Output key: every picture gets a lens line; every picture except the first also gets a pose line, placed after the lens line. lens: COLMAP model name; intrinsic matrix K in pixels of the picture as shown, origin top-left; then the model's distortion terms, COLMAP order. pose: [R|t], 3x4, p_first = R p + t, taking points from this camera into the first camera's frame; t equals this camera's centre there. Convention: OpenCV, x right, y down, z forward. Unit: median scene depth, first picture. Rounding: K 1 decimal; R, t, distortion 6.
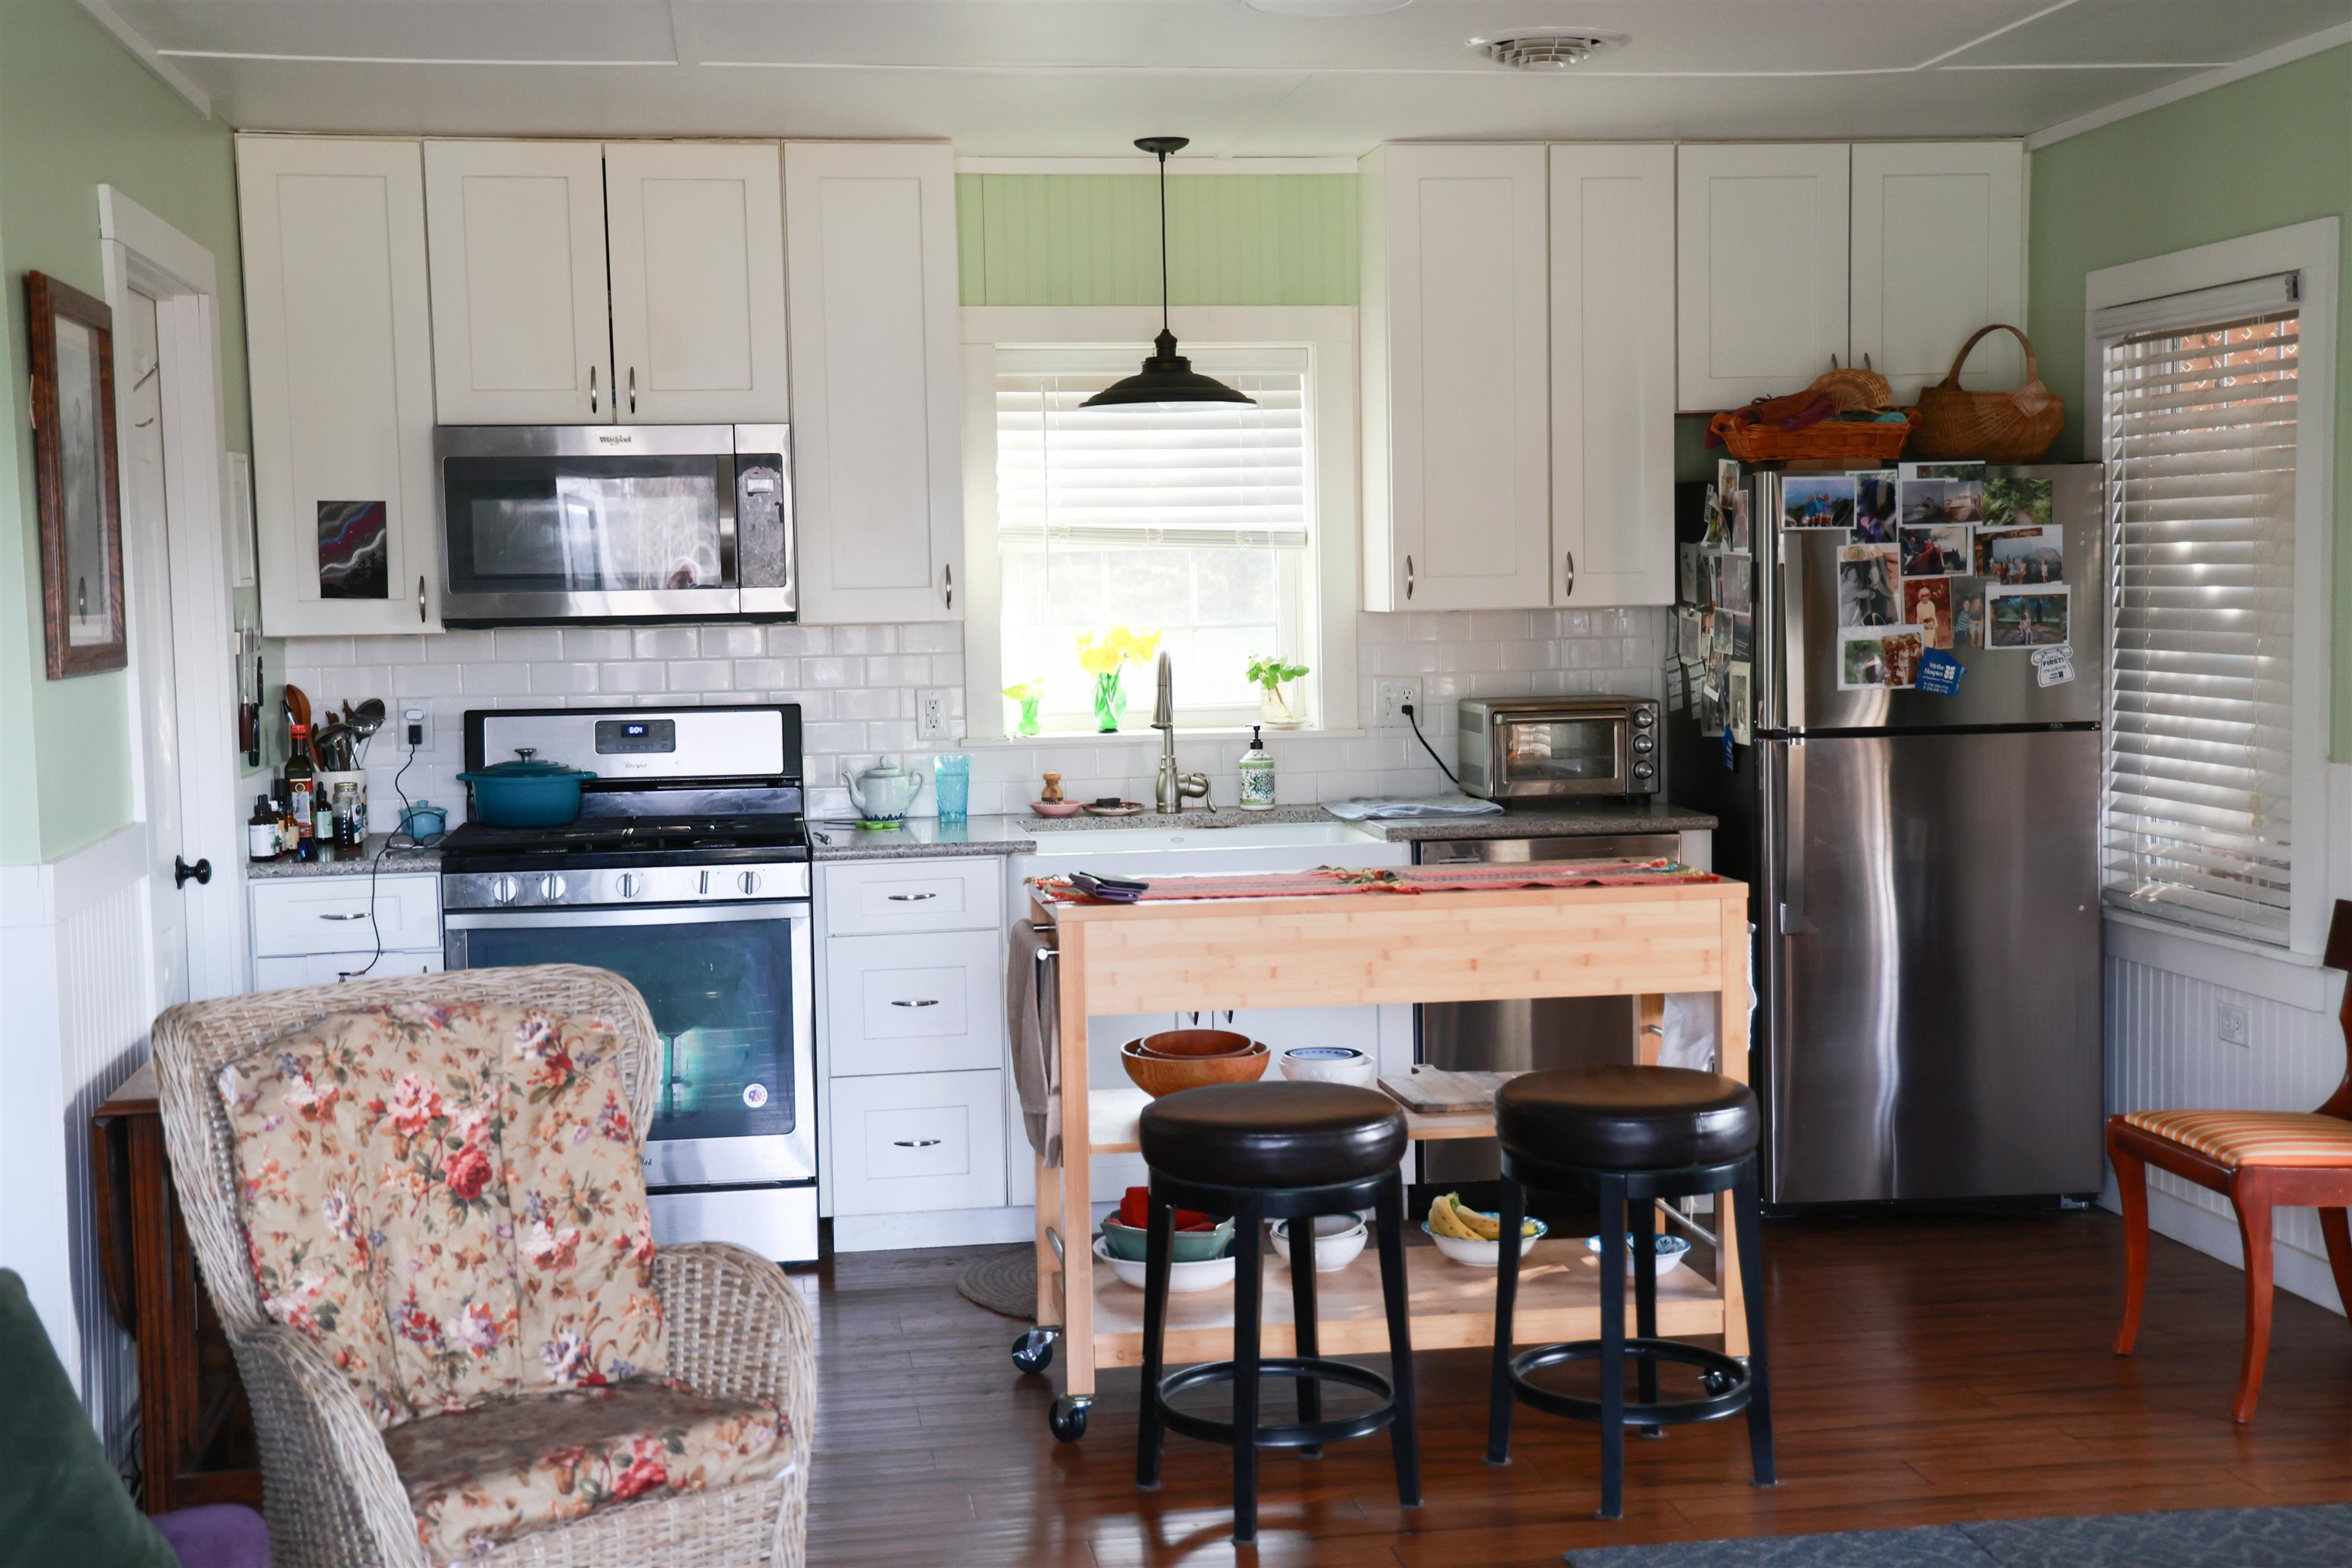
lens RADIAL K [[2890.0, 0, 1158.1], [0, 2890.0, 774.2], [0, 0, 1]] dist [0.042583, 0.000000]
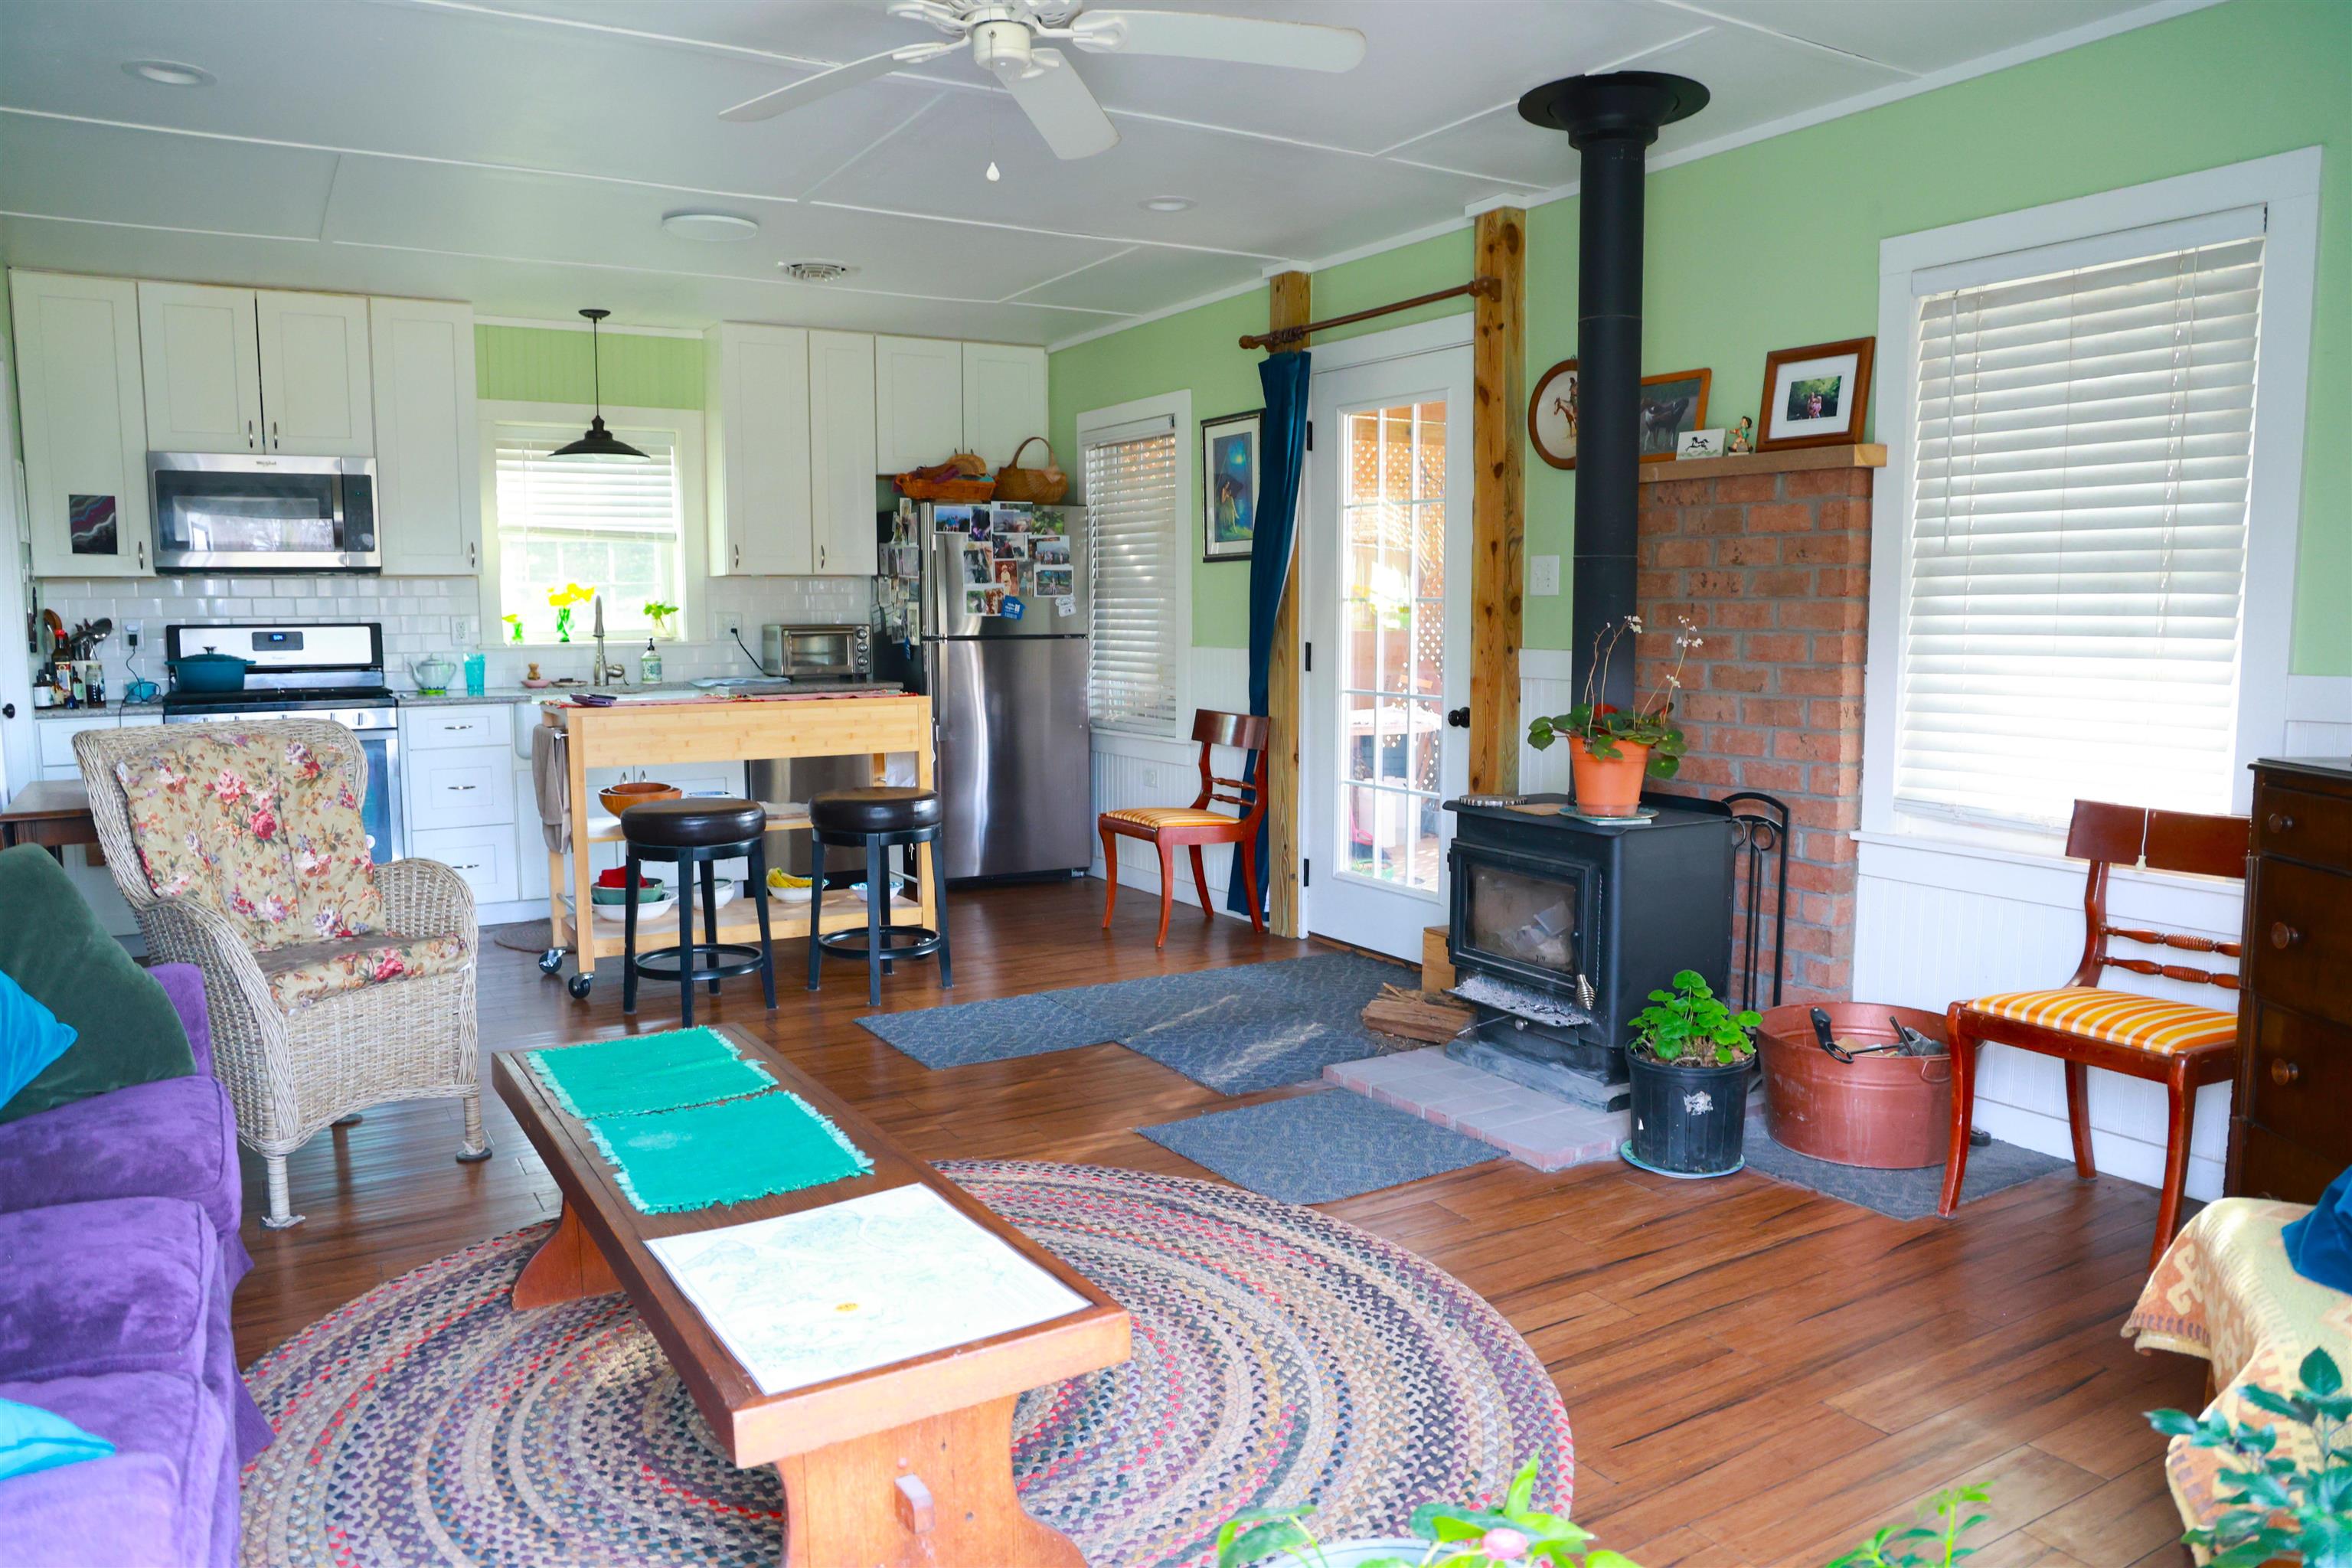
lens RADIAL K [[1636.0, 0, 1195.4], [0, 1636.0, 803.4], [0, 0, 1]] dist [-0.068977, 0.015301]
pose [[0.920683, -0.028025, 0.389304, -0.056362], [0.014057, 0.999153, 0.038682, 0.057926], [-0.390058, -0.030142, 0.920297, -0.089959]]
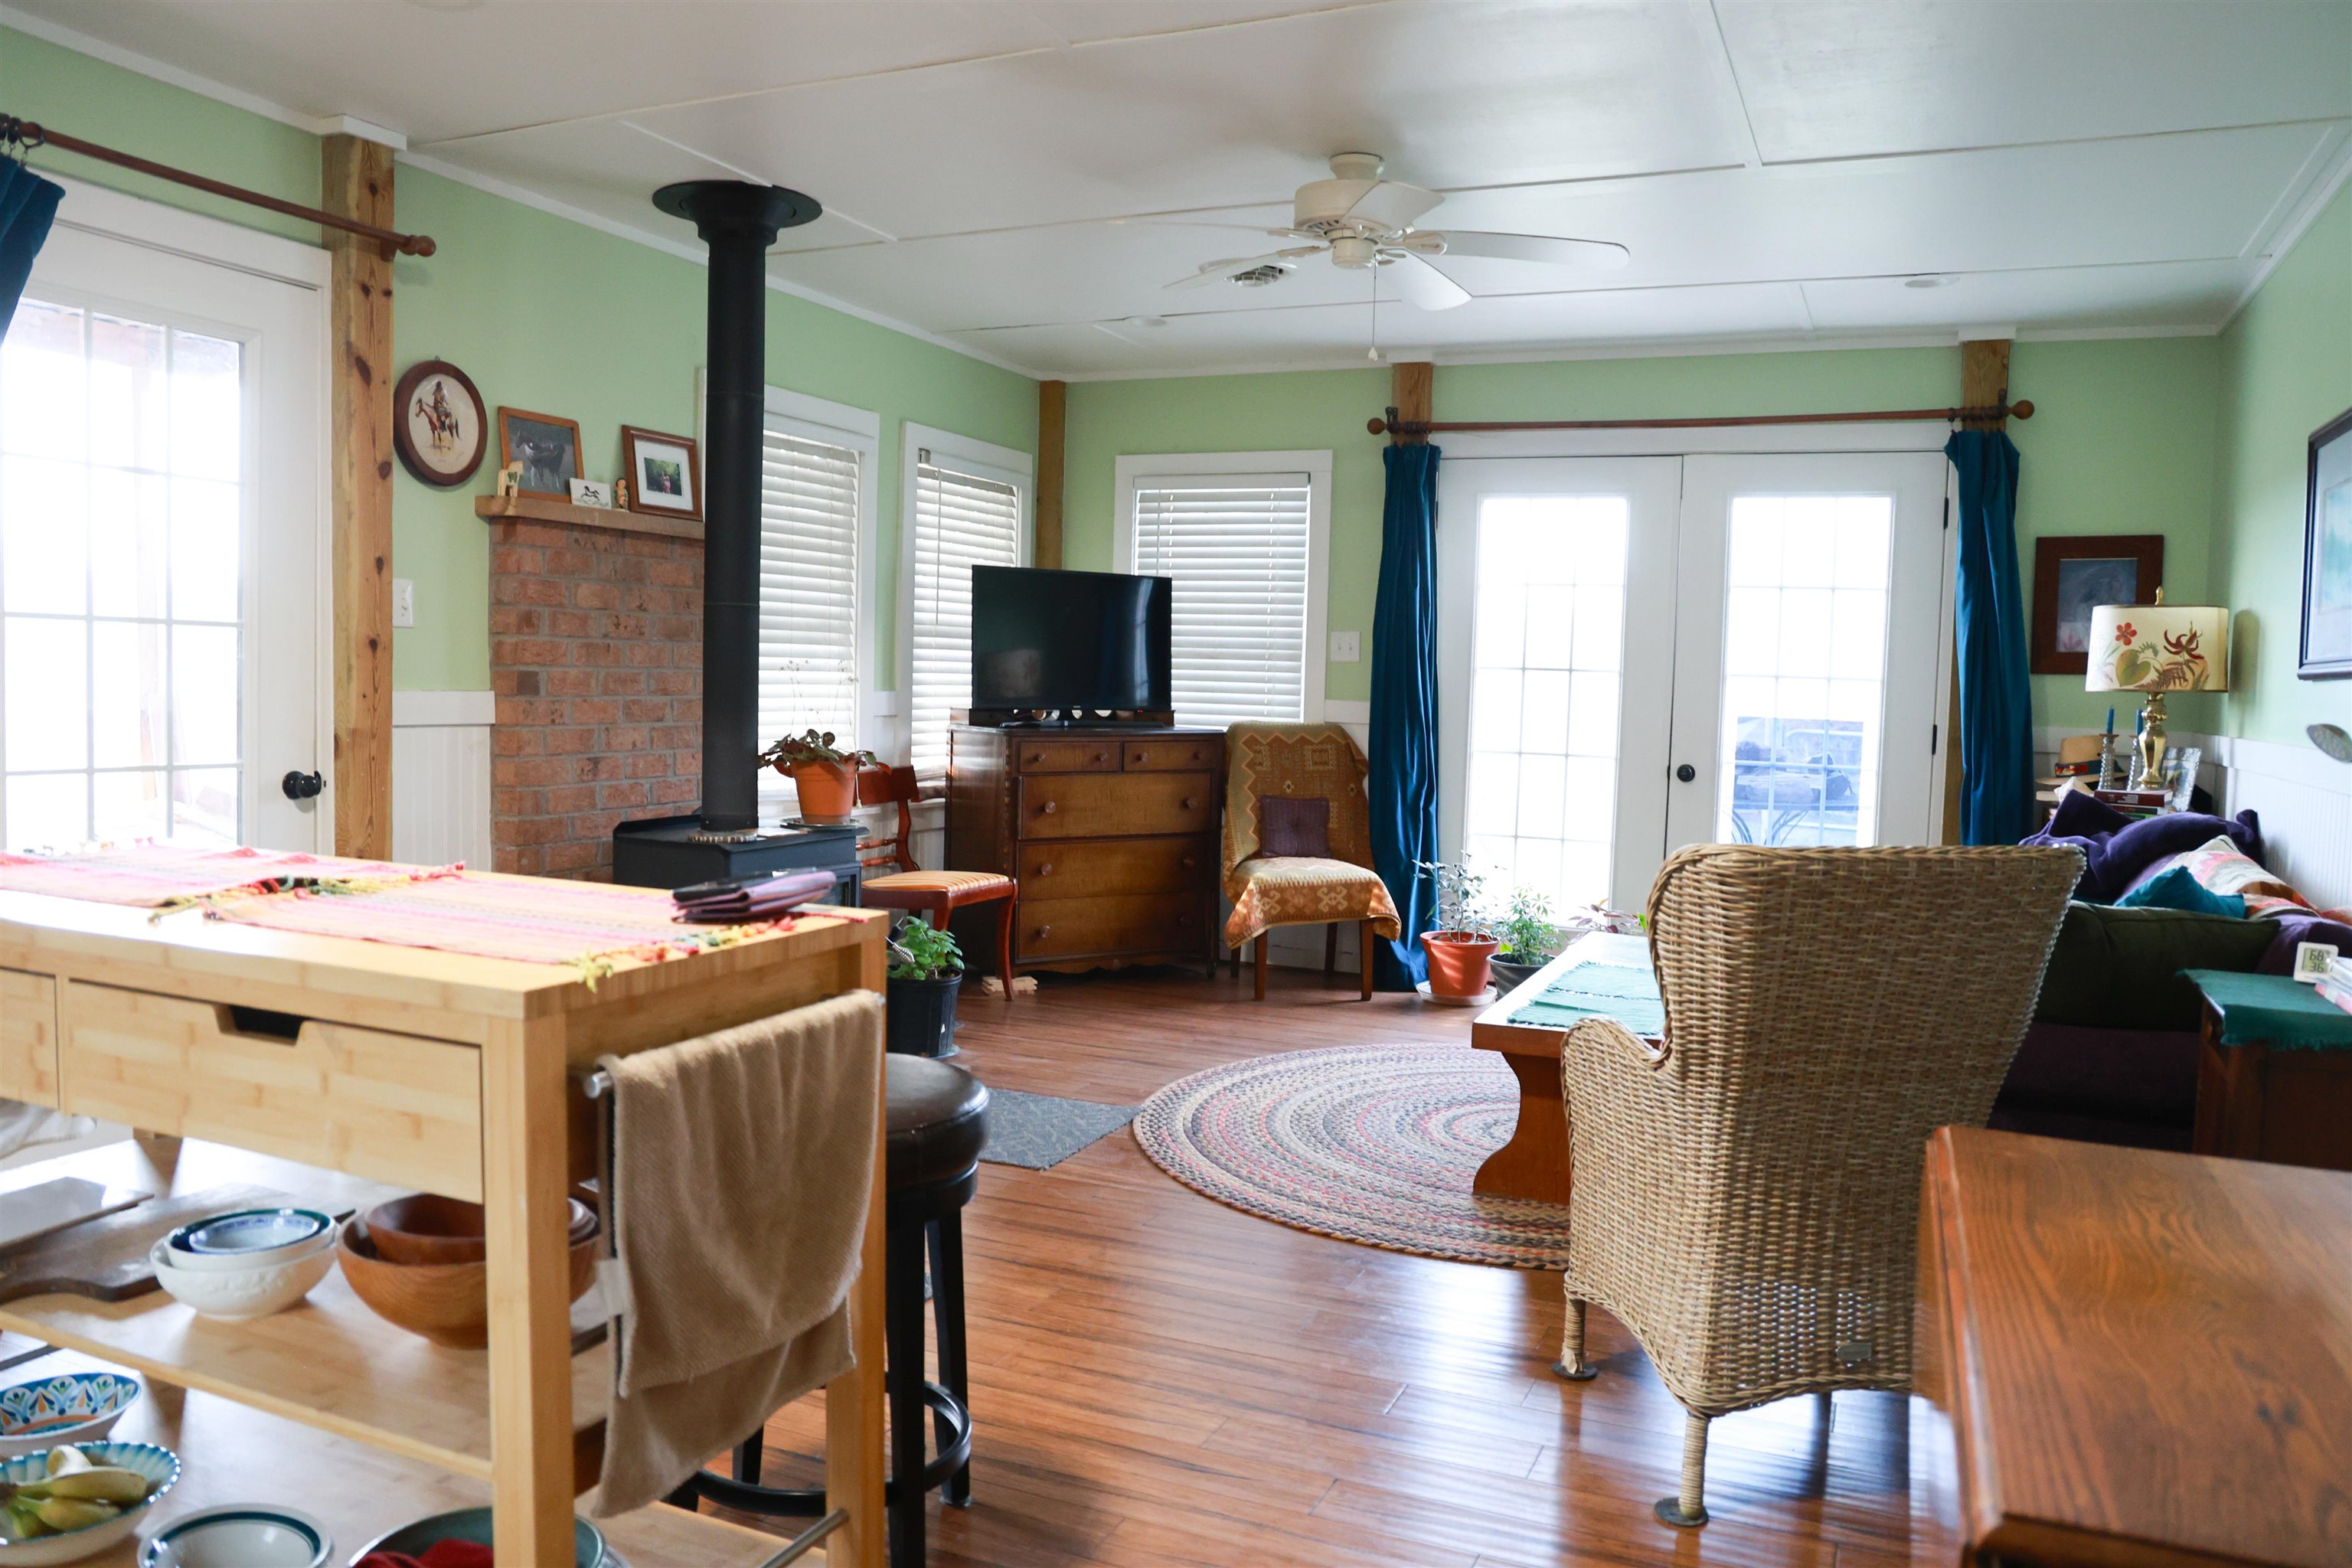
lens RADIAL K [[1687.6, 0, 1177.9], [0, 1687.6, 783.7], [0, 0, 1]] dist [-0.041615, 0.001729]
pose [[-0.842876, -0.030586, 0.537237, -0.319898], [0.038563, 0.992383, 0.117002, -0.054733], [-0.536724, 0.119336, -0.835276, 1.588872]]
